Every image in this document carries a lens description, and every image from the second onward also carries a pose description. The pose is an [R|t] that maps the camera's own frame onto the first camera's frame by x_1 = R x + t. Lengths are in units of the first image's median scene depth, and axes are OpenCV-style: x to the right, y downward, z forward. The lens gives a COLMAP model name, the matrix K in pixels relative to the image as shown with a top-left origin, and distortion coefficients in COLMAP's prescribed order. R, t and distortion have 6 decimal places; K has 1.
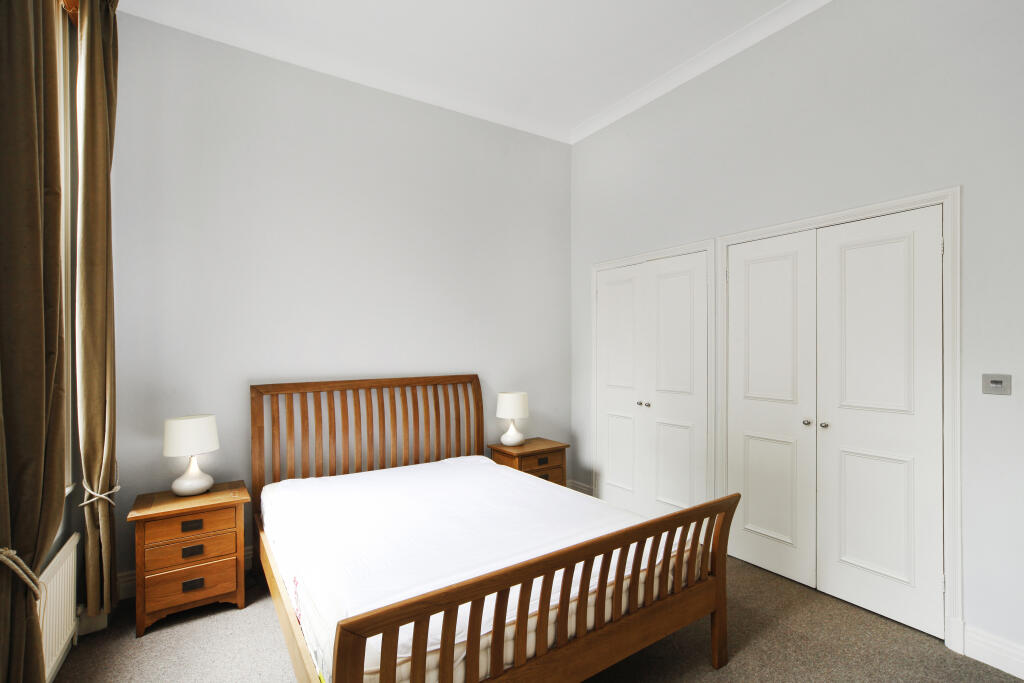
lens RADIAL K [[496.4, 0, 512.0], [0, 496.4, 341.5], [0, 0, 1]] dist [-0.000882, -0.000200]
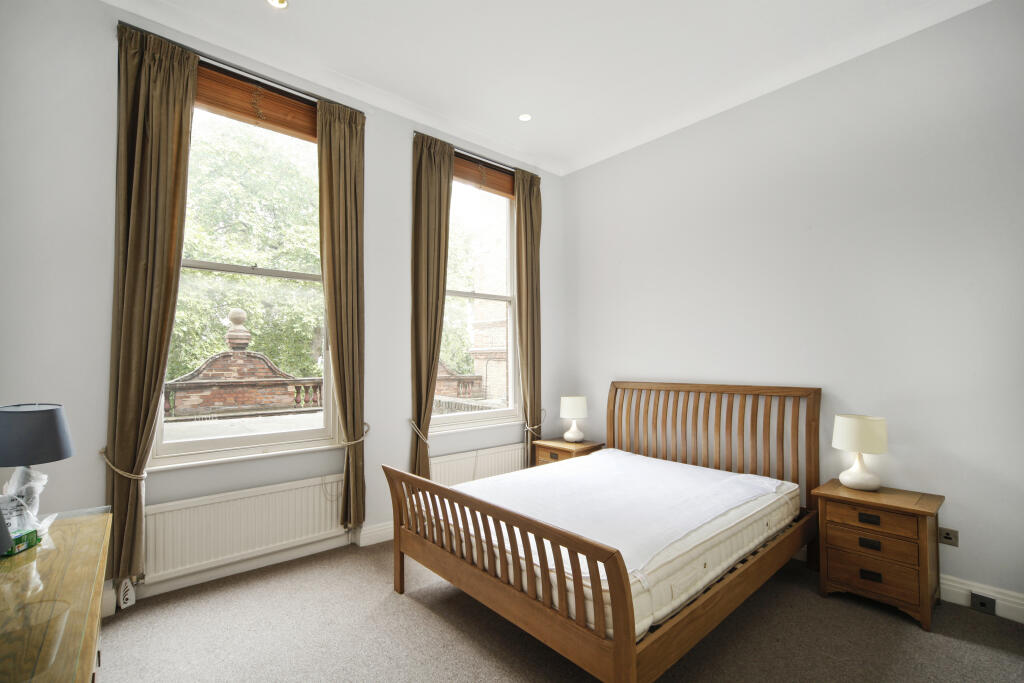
lens RADIAL K [[452.1, 0, 512.0], [0, 452.1, 341.5], [0, 0, 1]] dist [-0.043126, 0.000200]
pose [[0.126715, -0.023426, -0.991663, 0.614000], [0.016900, 0.999627, -0.021455, -0.005566], [0.991795, -0.014041, 0.127064, 0.421368]]
